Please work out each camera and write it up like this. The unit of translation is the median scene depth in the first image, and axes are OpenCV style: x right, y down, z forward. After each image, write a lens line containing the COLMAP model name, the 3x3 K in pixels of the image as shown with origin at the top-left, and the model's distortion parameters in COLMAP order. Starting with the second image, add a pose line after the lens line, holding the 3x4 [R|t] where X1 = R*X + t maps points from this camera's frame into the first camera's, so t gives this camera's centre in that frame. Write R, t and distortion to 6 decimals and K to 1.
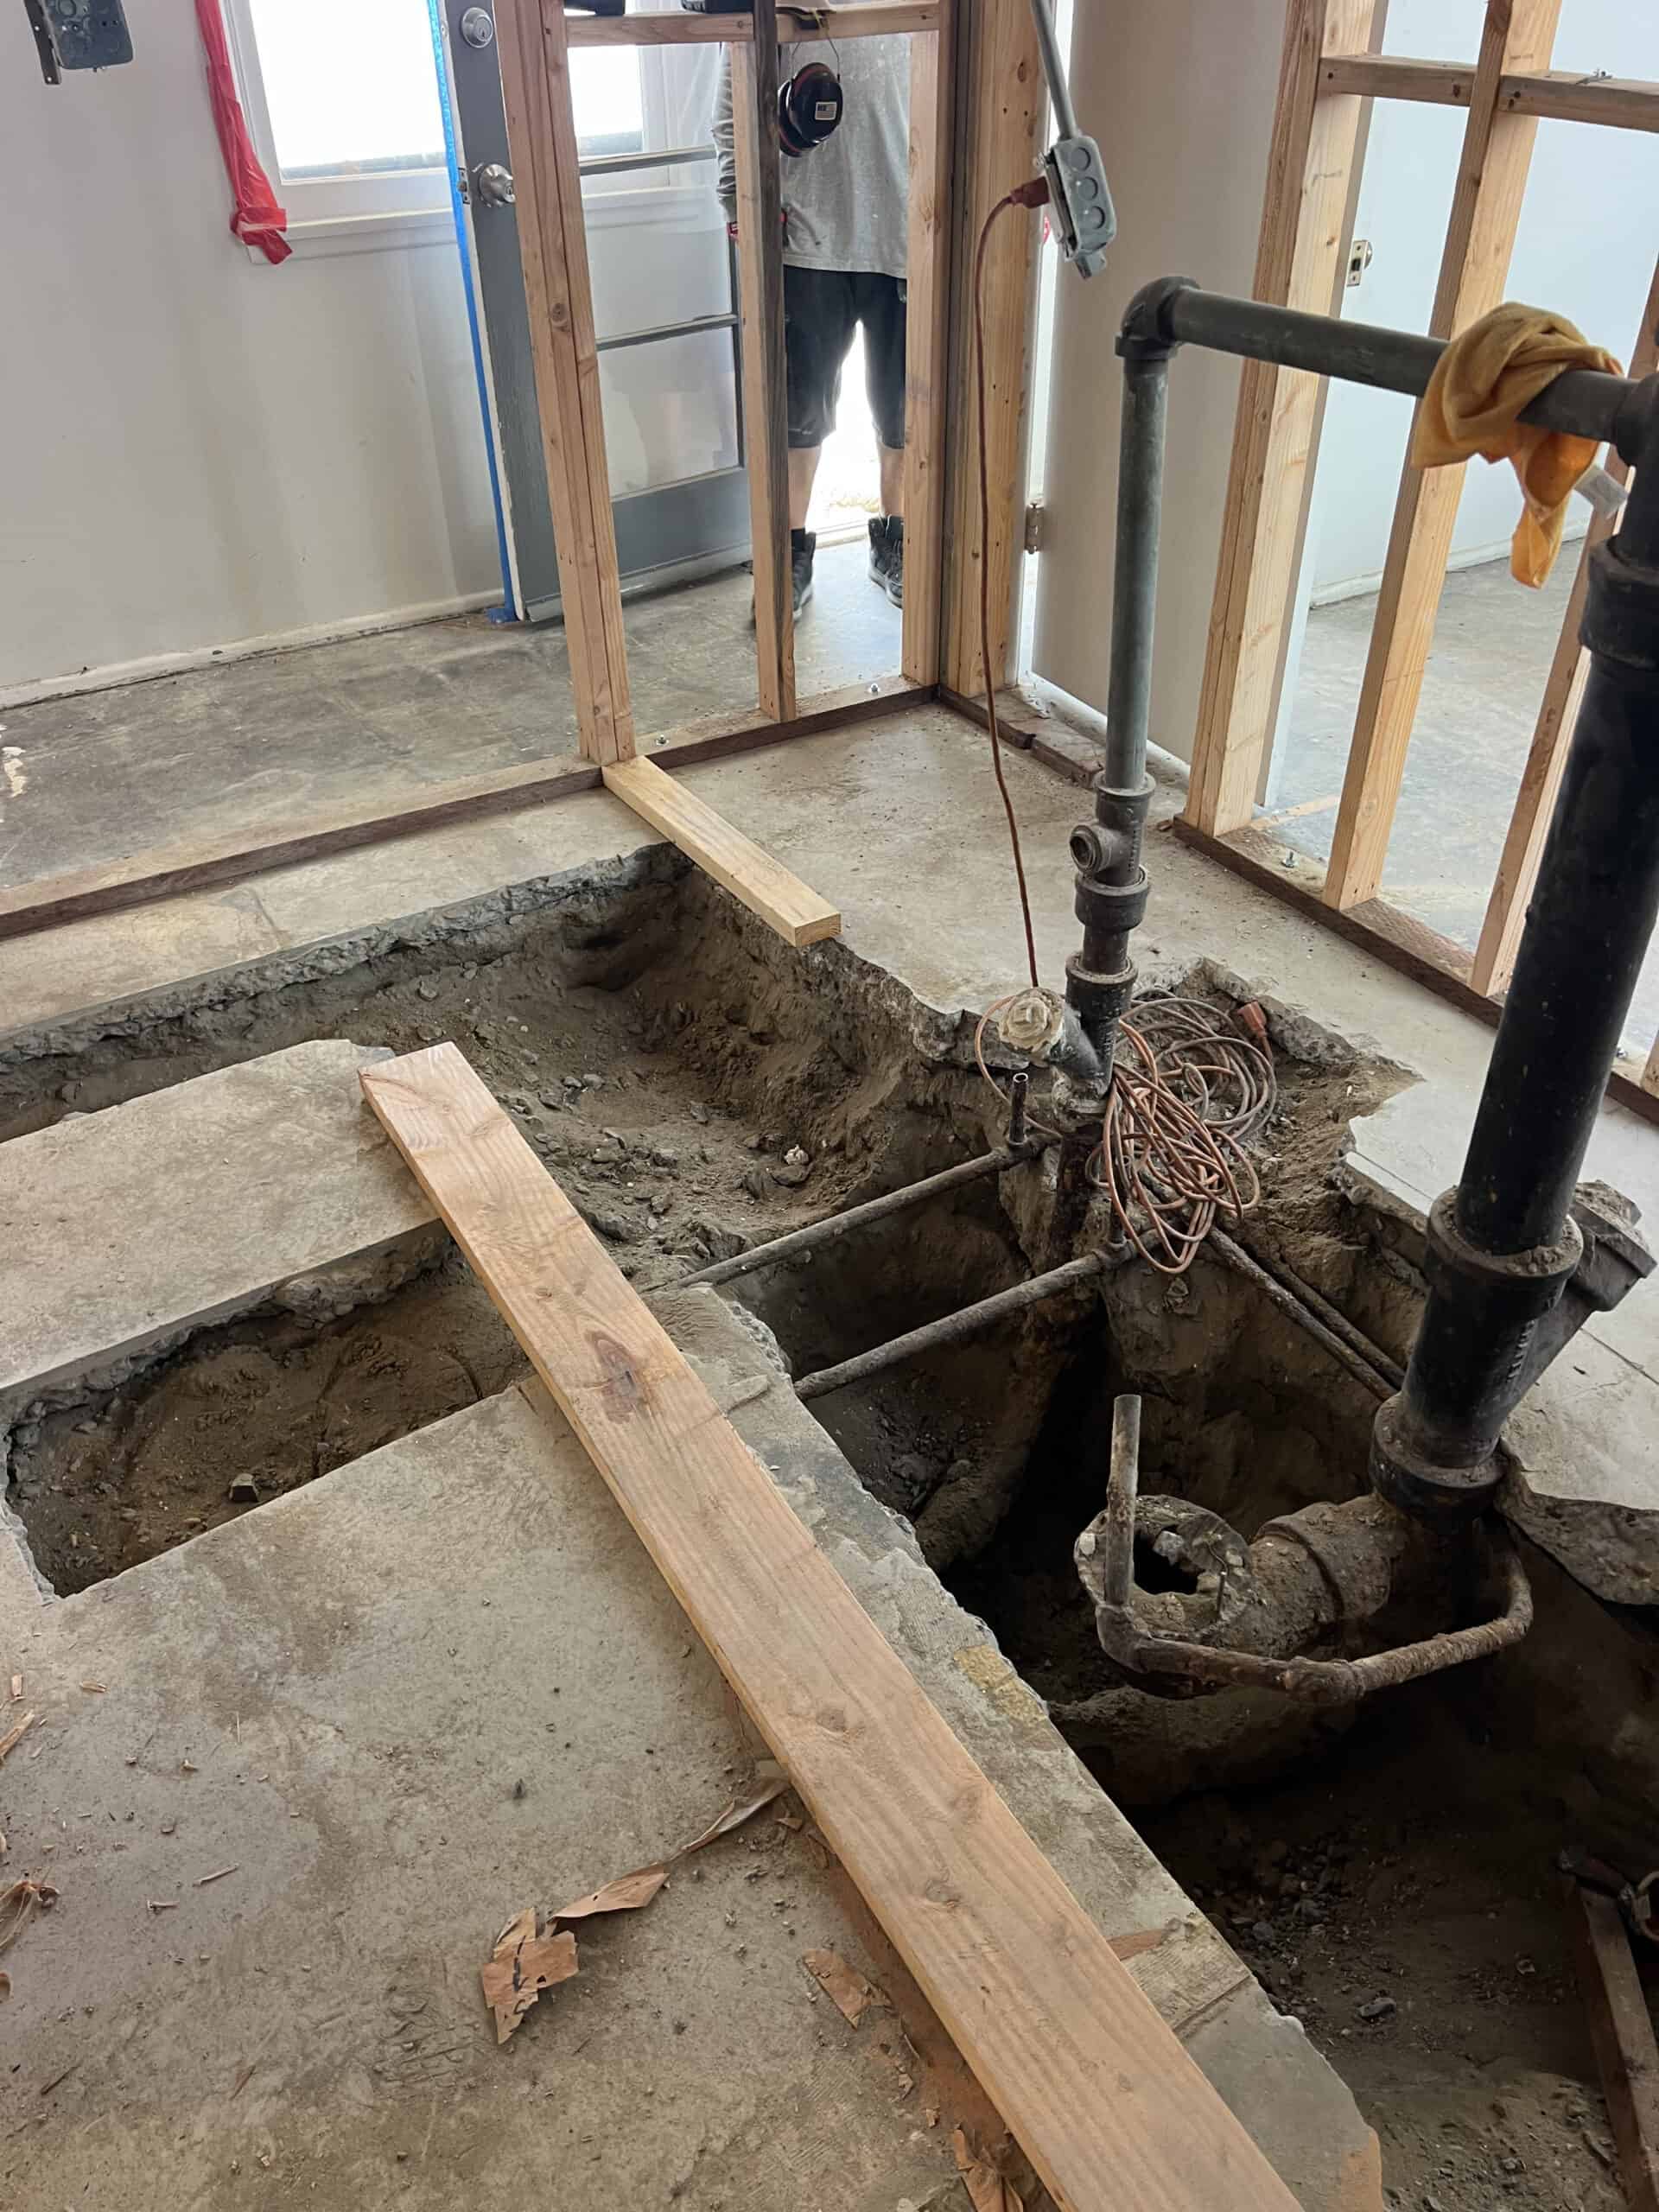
lens RADIAL K [[1649.3, 0, 829.5], [0, 1649.3, 1106.0], [0, 0, 1]] dist [-0.009838, -0.001626]
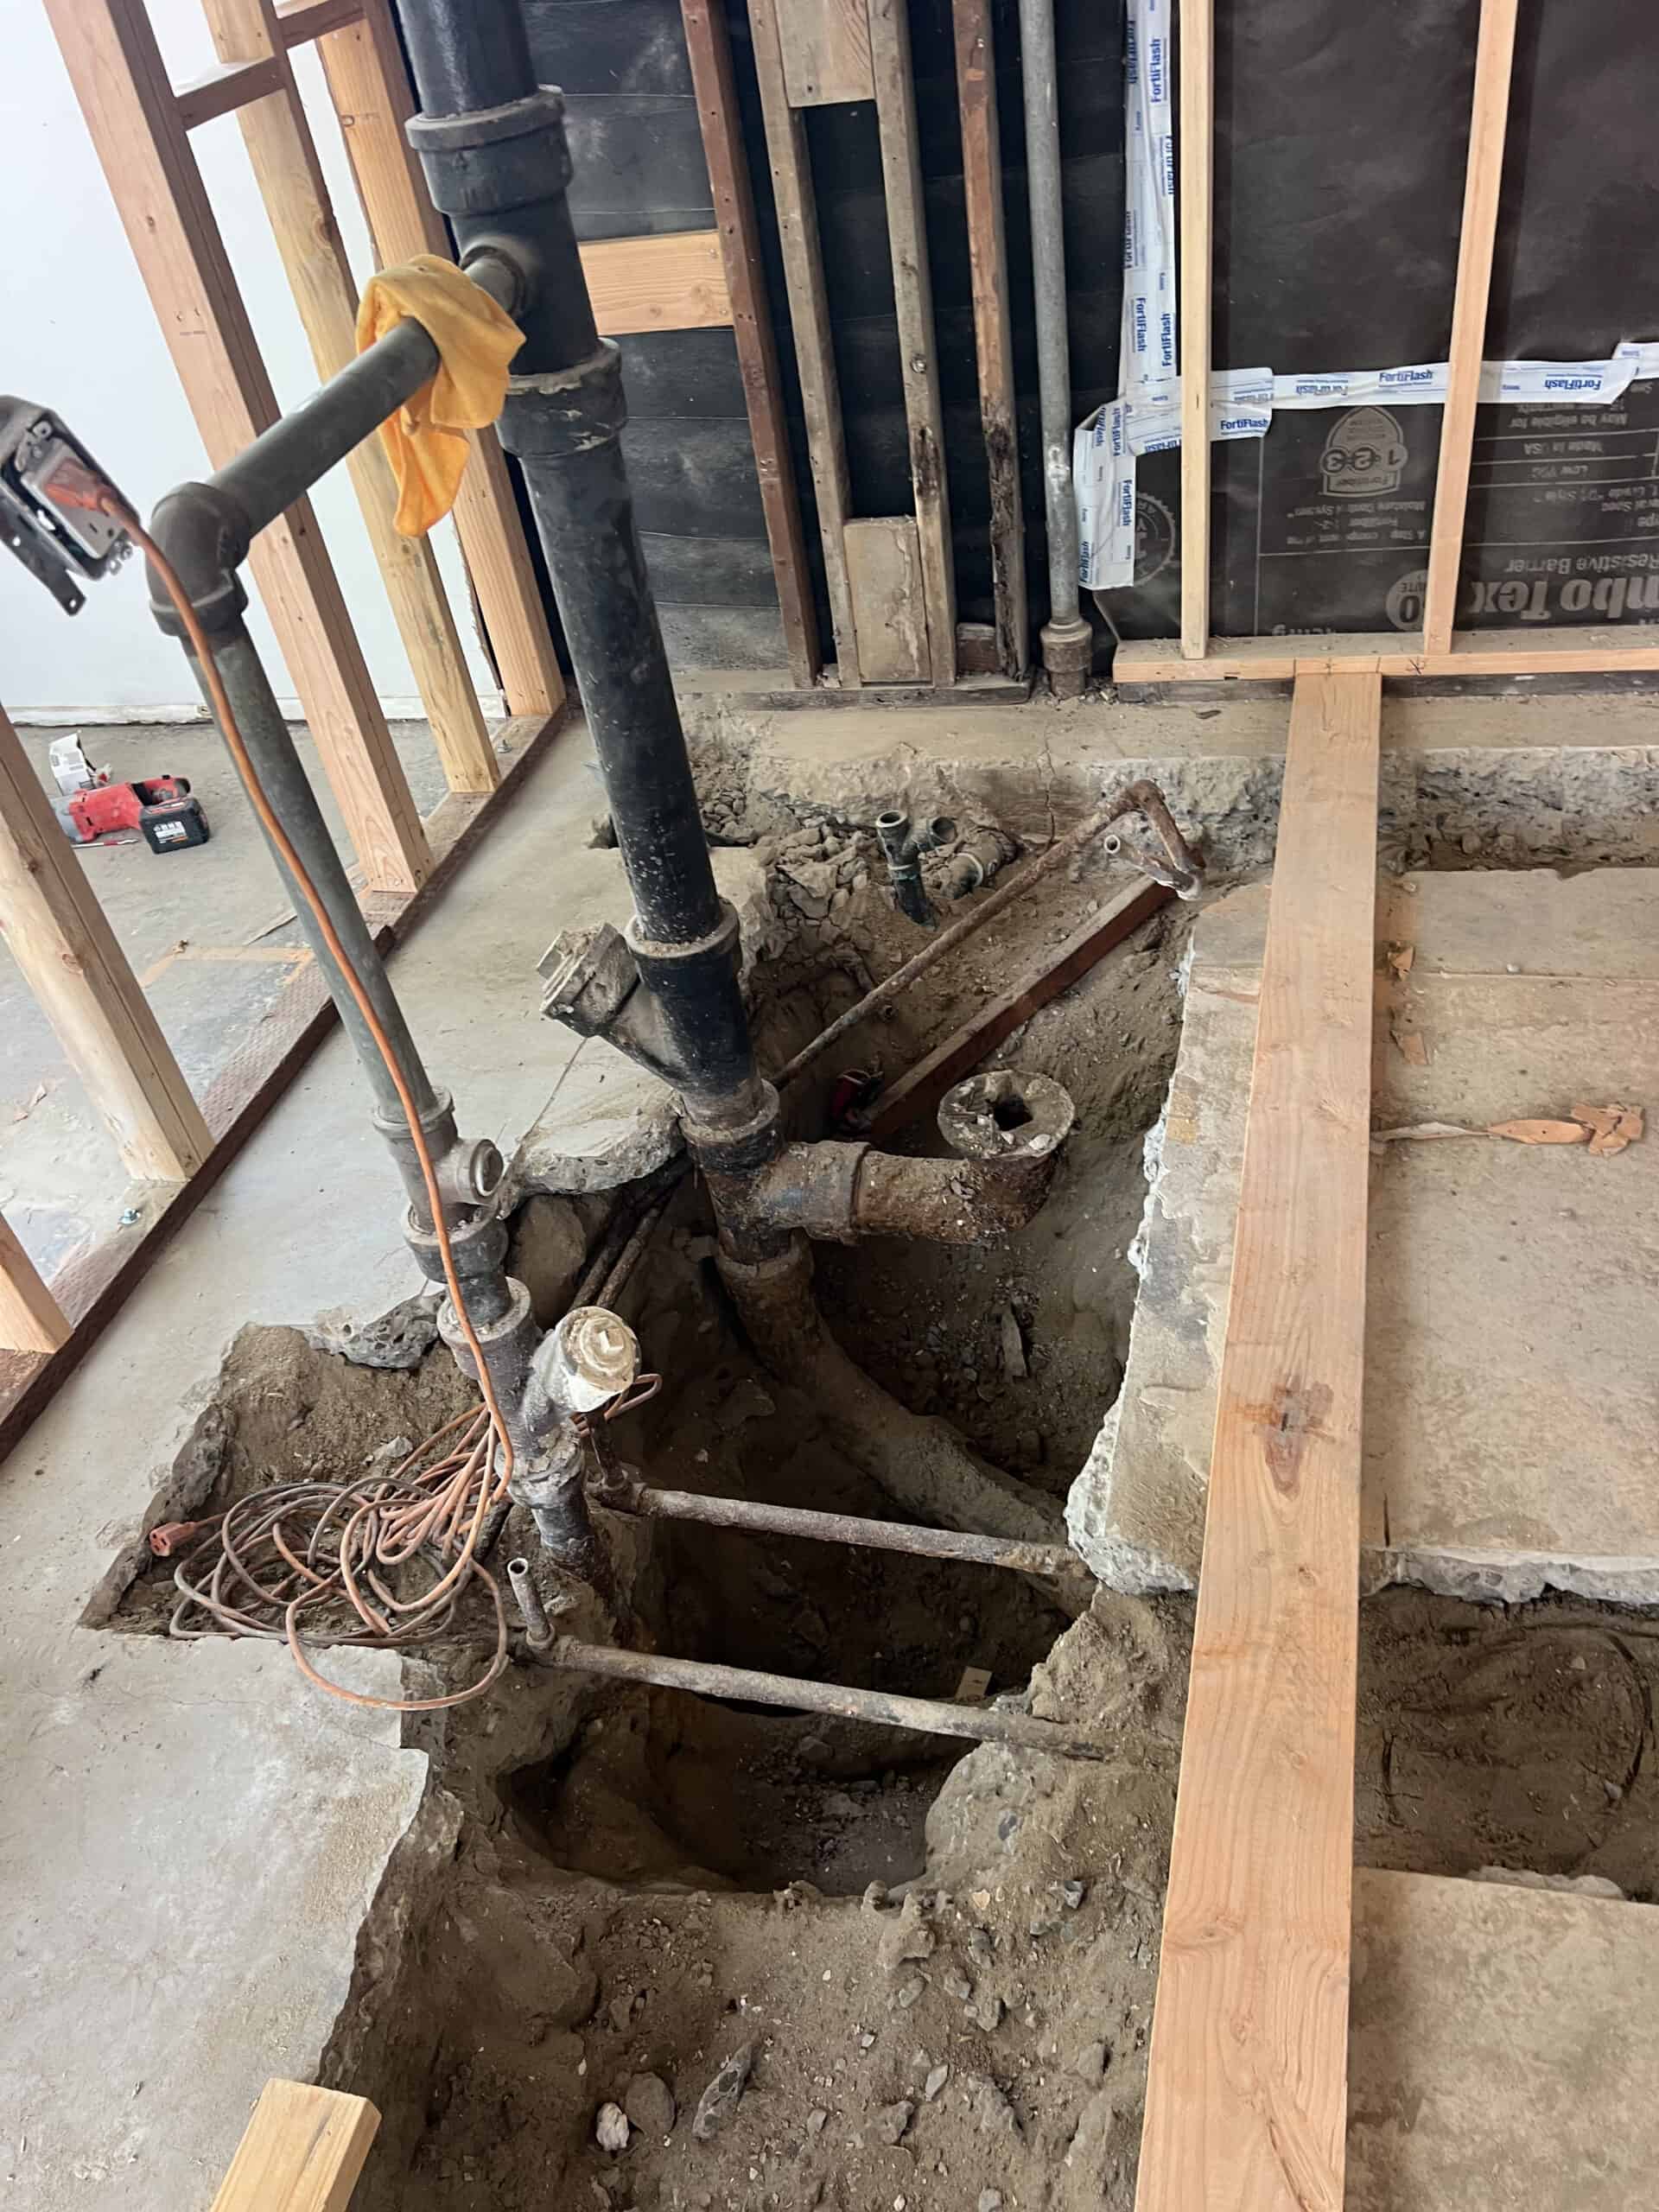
lens RADIAL K [[1649.3, 0, 829.5], [0, 1649.3, 1106.0], [0, 0, 1]] dist [-0.009838, -0.001626]
pose [[-0.692952, -0.368782, 0.619531, -0.458591], [0.535885, 0.311409, 0.784762, -0.753749], [-0.482333, 0.875799, -0.018167, 1.022797]]
